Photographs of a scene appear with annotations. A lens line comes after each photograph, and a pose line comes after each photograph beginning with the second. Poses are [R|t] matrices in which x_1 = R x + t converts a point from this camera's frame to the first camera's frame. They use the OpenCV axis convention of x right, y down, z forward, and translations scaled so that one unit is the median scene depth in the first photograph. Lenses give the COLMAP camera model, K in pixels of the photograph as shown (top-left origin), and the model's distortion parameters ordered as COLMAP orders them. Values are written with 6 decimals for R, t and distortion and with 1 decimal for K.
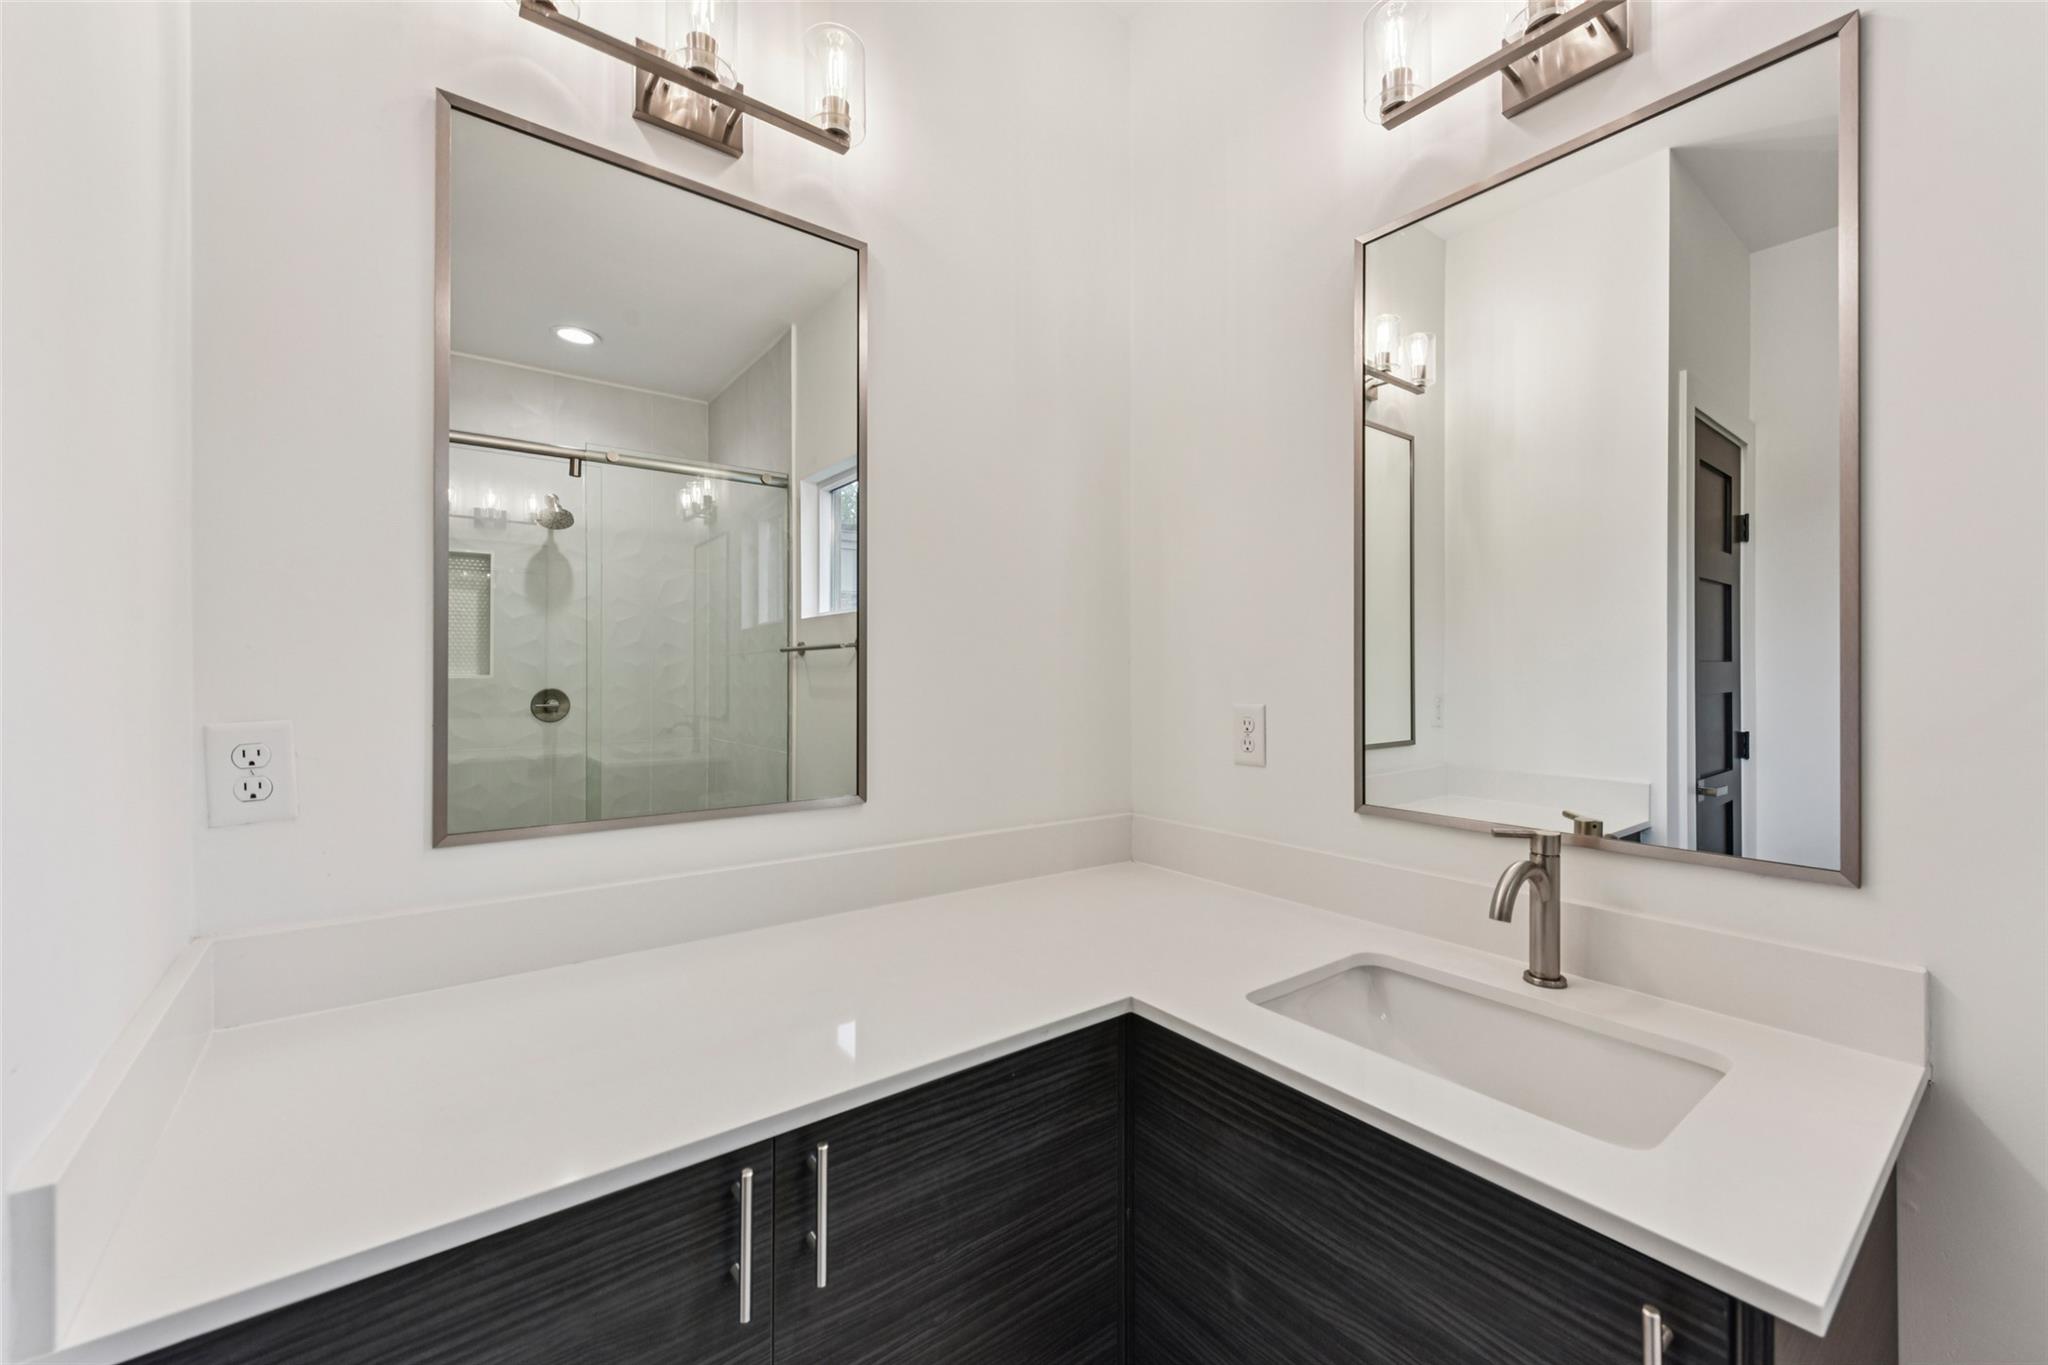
lens RADIAL K [[815.5, 0, 1030.7], [0, 815.5, 674.1], [0, 0, 1]] dist [0.000316, -0.000540]
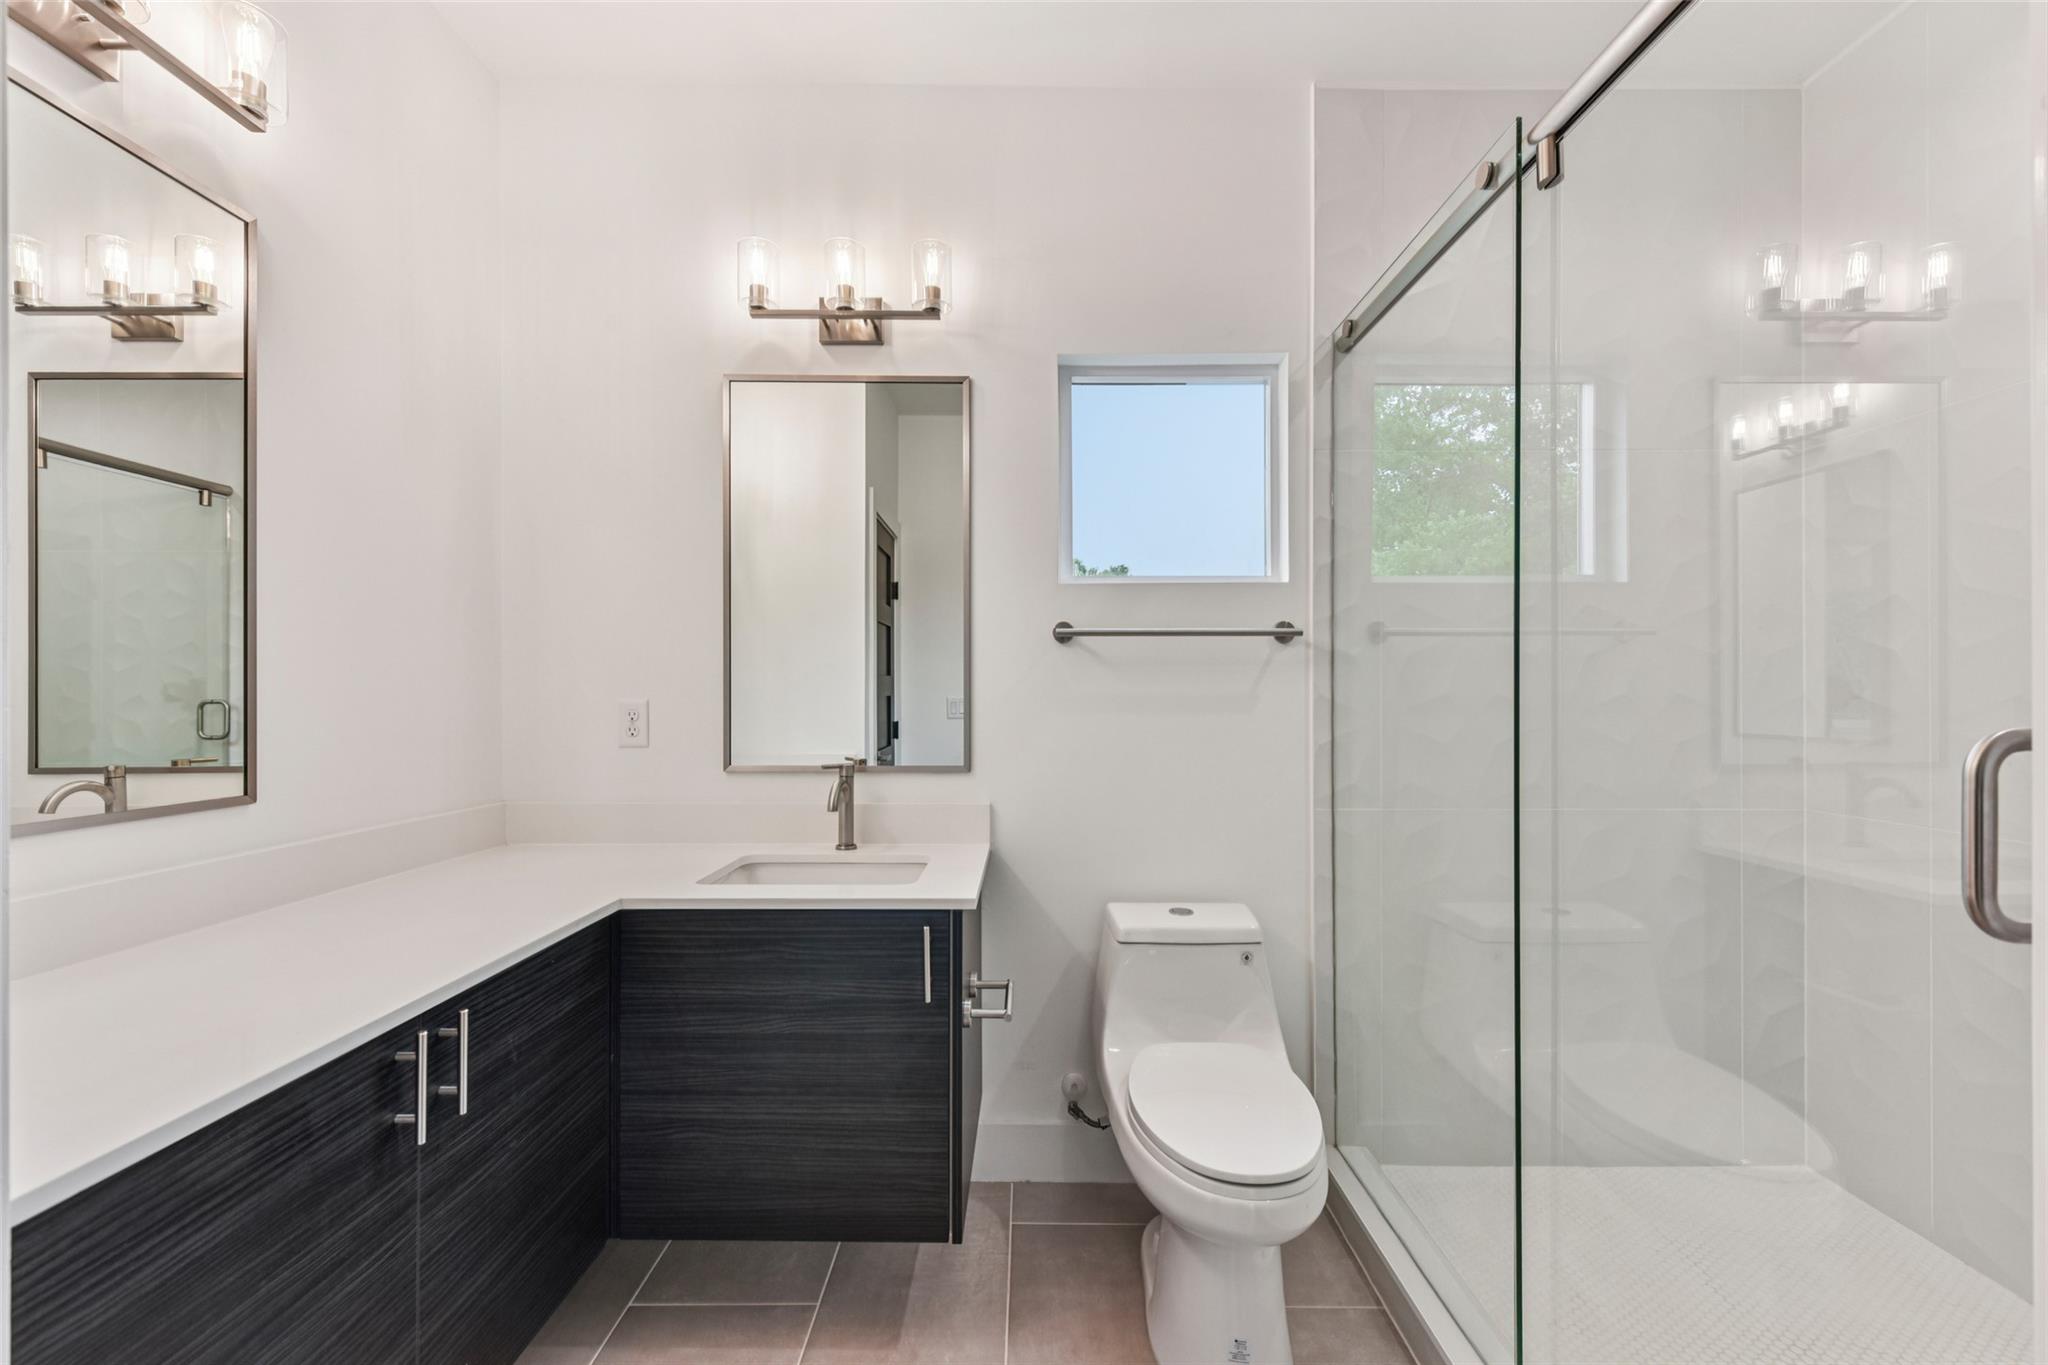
lens RADIAL K [[807.0, 0, 1032.2], [0, 807.0, 682.4], [0, 0, 1]] dist [0.002457, -0.000282]
pose [[0.608170, 0.008769, 0.793759, -0.565568], [-0.000514, 0.999943, -0.010653, 0.036323], [-0.793807, 0.006071, 0.608140, -0.427149]]
